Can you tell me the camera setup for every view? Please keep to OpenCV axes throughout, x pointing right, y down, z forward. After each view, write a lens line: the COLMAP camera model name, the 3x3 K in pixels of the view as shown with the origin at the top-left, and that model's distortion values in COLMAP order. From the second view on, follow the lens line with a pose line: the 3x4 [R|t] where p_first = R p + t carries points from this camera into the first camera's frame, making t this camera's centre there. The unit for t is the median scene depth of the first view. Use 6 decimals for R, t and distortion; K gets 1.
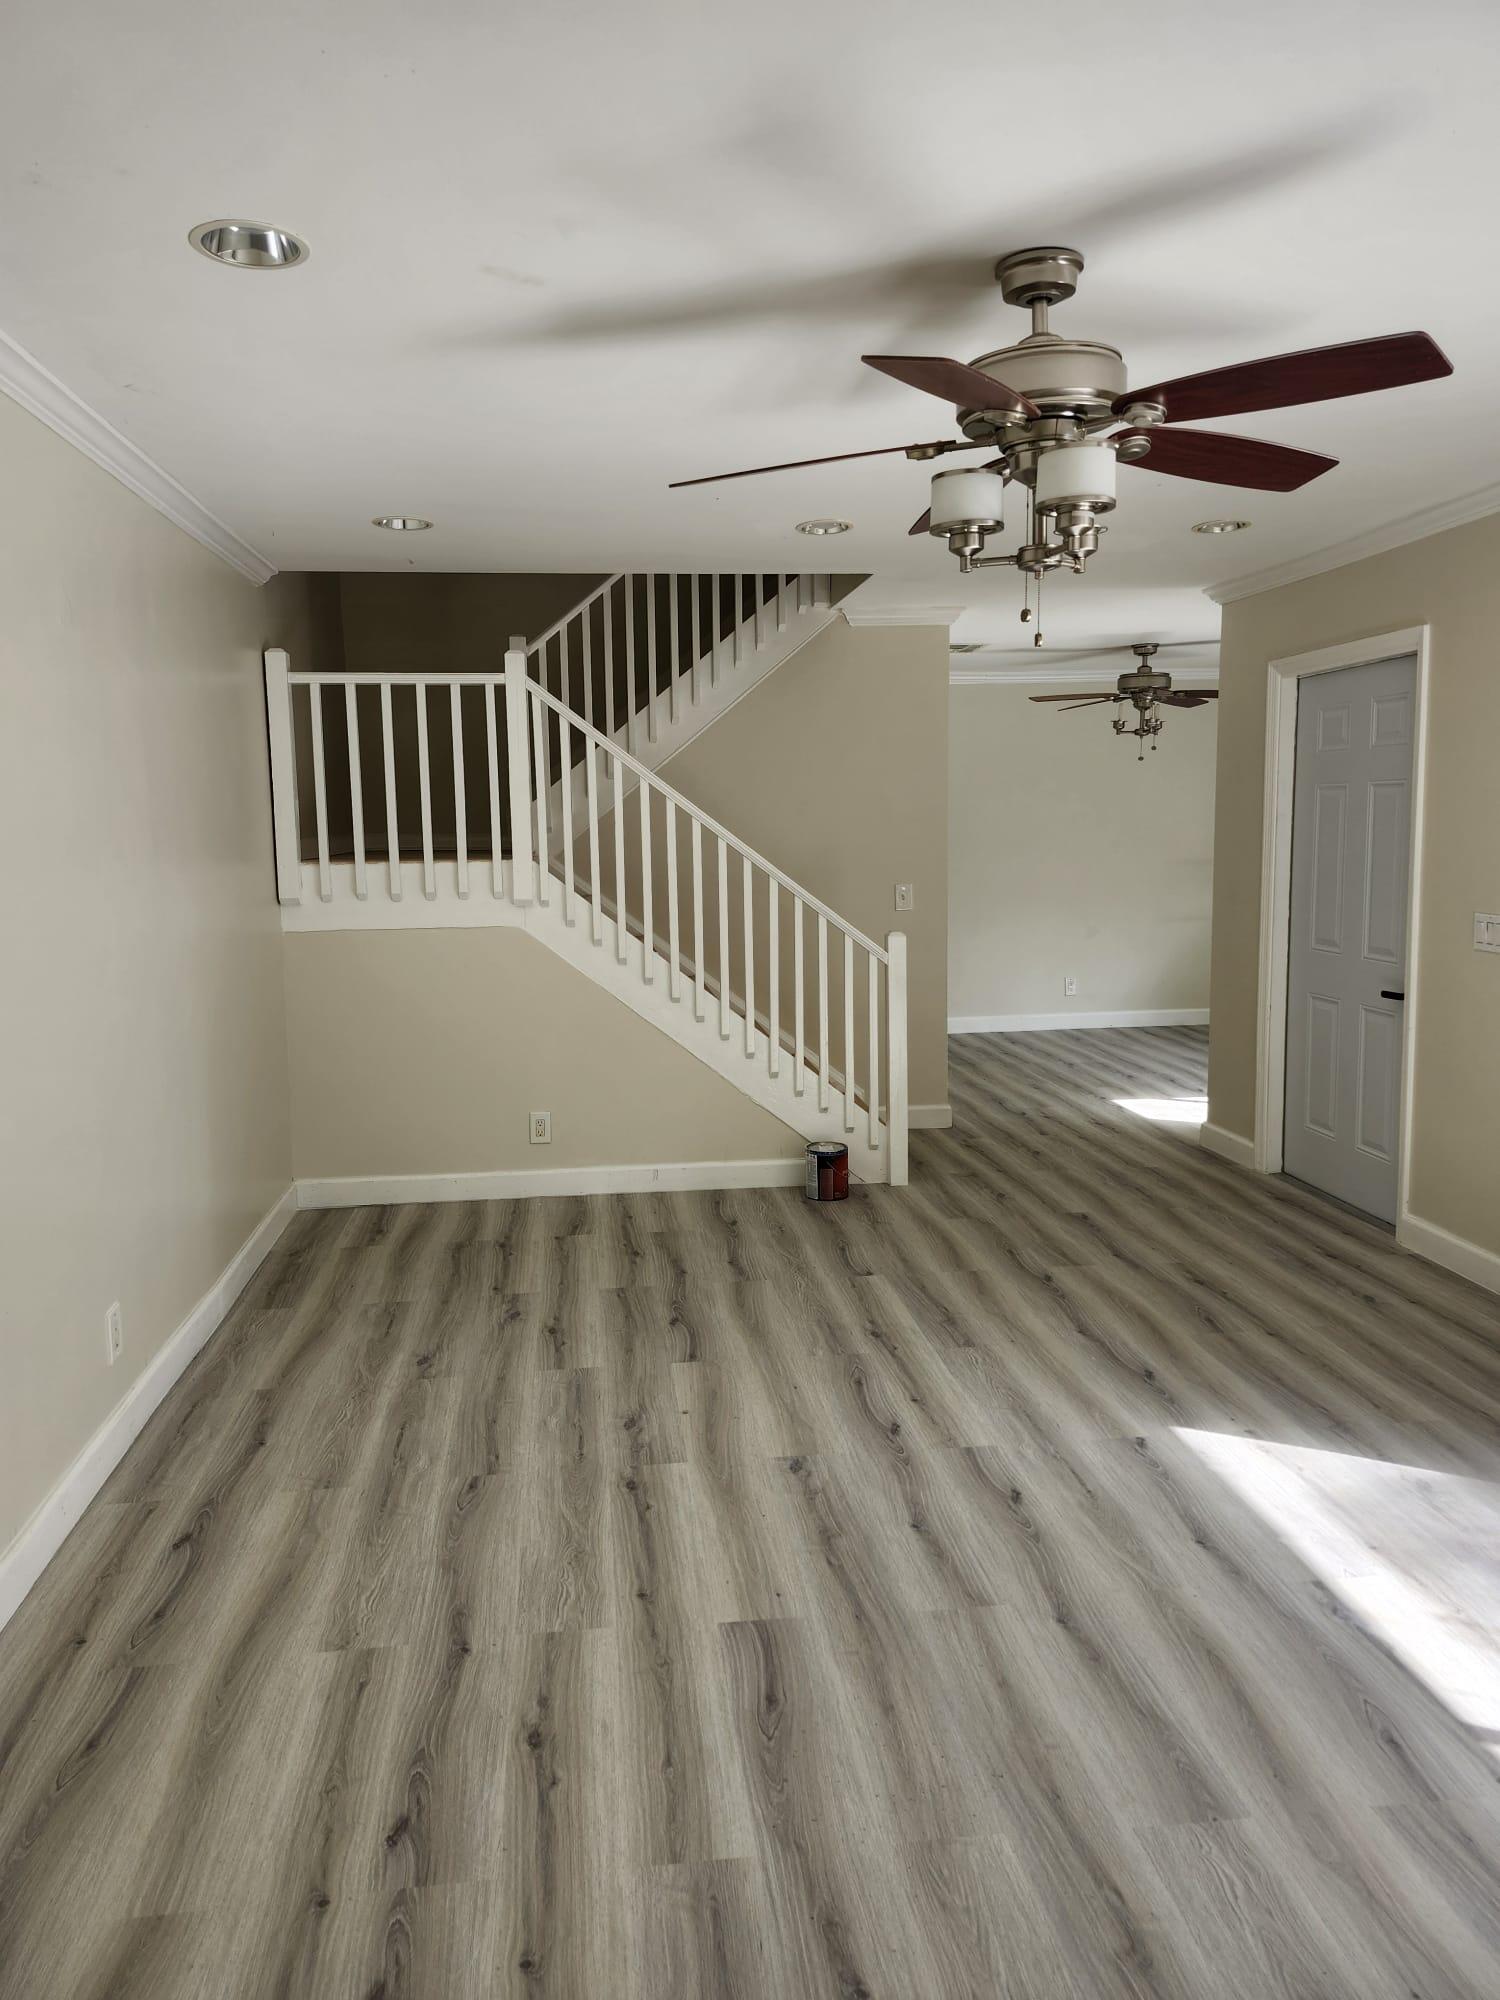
lens RADIAL K [[1378.4, 0, 743.8], [0, 1378.4, 982.7], [0, 0, 1]] dist [0.041299, -0.033518]
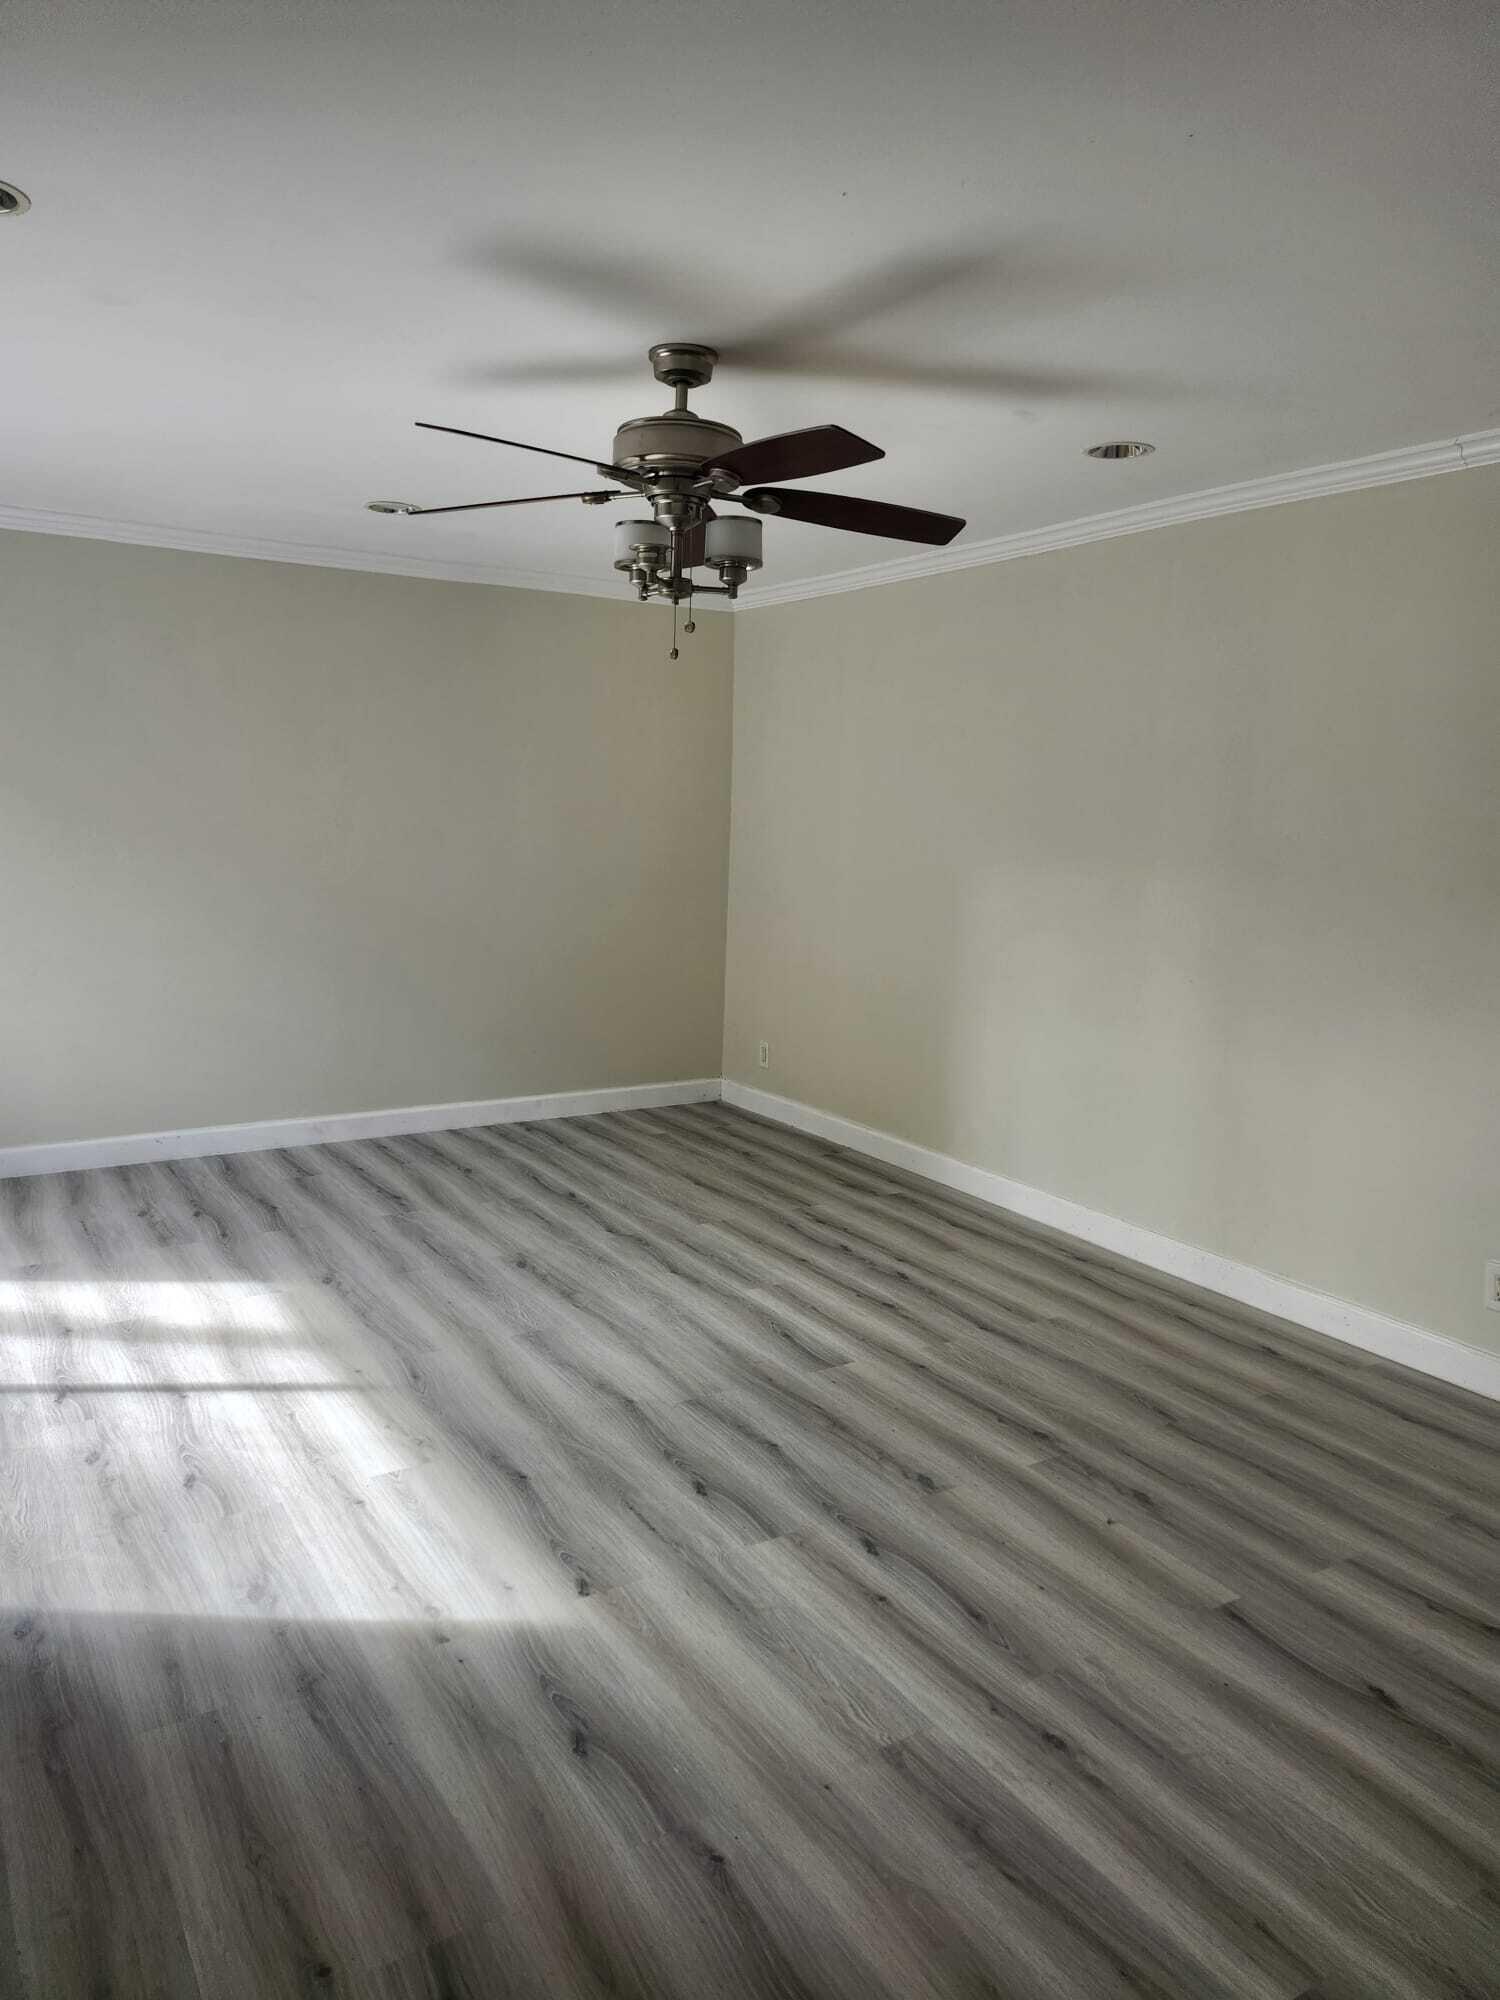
lens RADIAL K [[1378.4, 0, 743.8], [0, 1378.4, 982.7], [0, 0, 1]] dist [0.041299, -0.033518]
pose [[-0.908957, 0.045750, -0.414373, 0.514085], [-0.063927, 0.966909, 0.246983, -0.204003], [0.411960, 0.250987, -0.875953, 1.640745]]
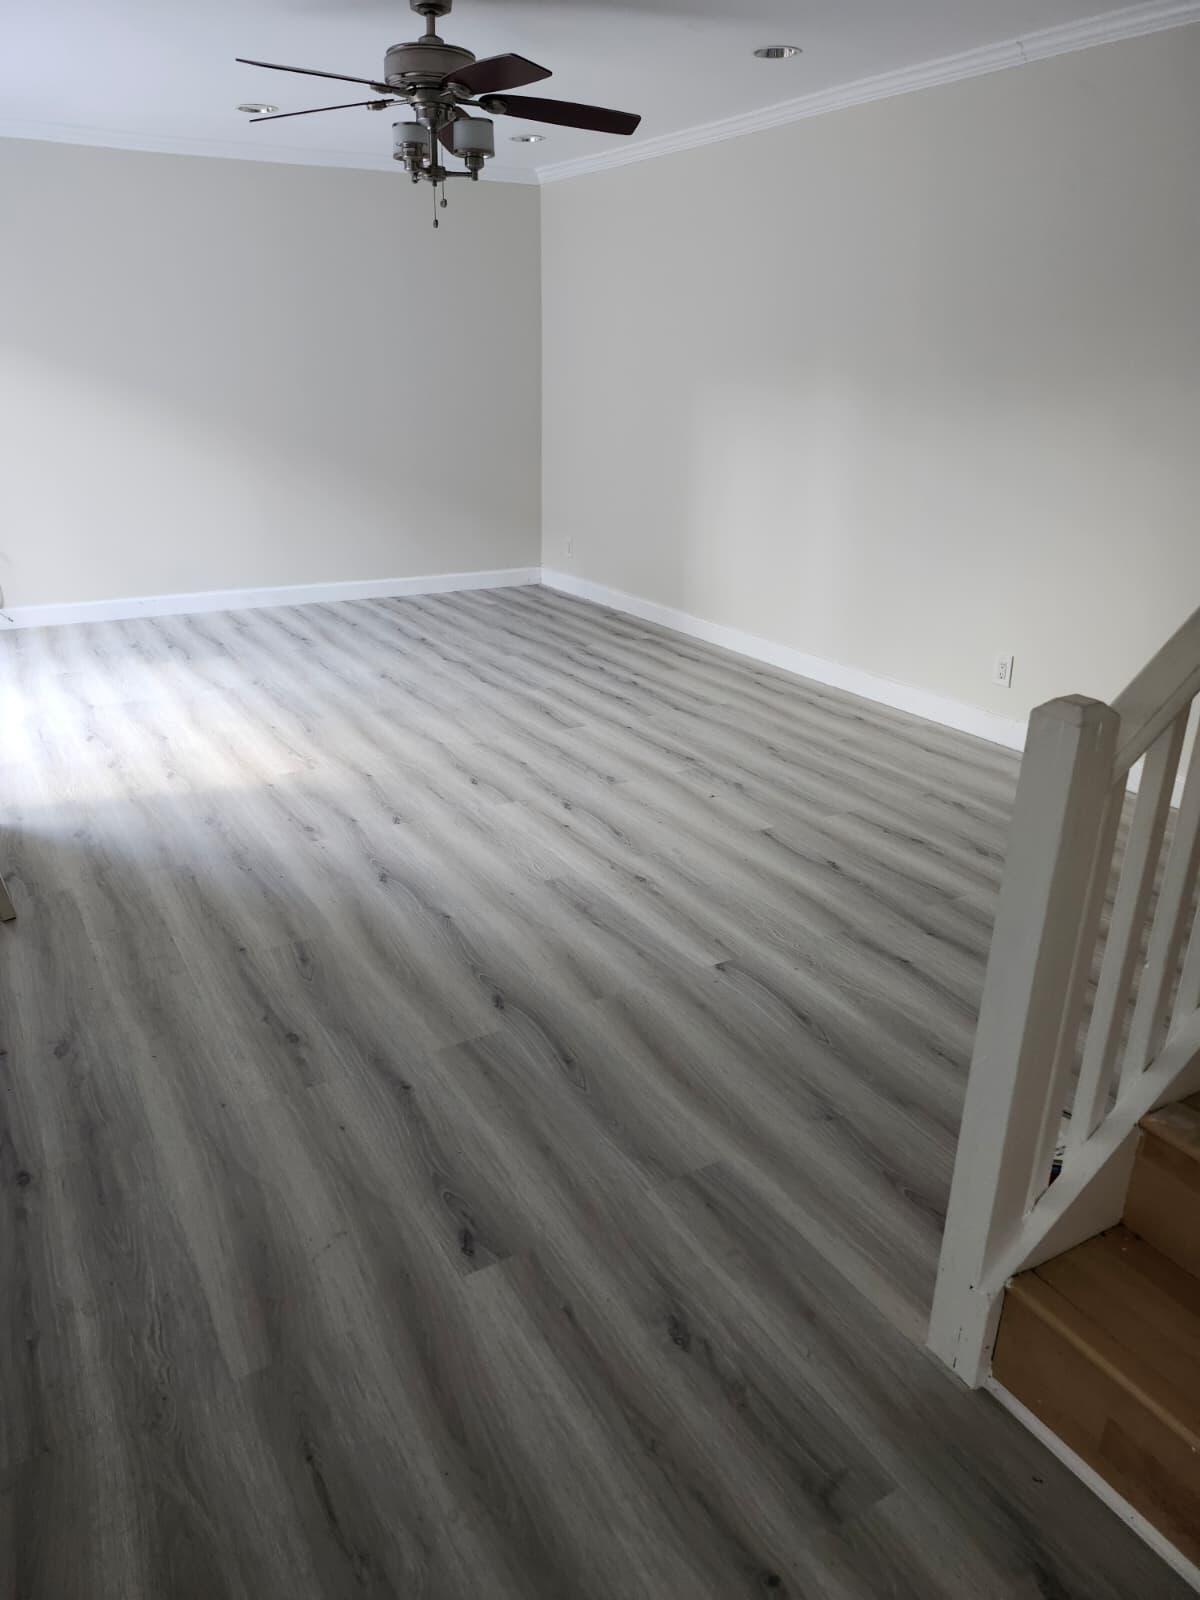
lens RADIAL K [[1091.7, 0, 579.6], [0, 1091.7, 807.3], [0, 0, 1]] dist [0.127179, -0.169255]
pose [[-0.924453, 0.148391, -0.351235, 0.498644], [-0.041209, 0.876884, 0.478932, -0.214192], [0.379062, 0.457224, -0.804523, 1.941875]]
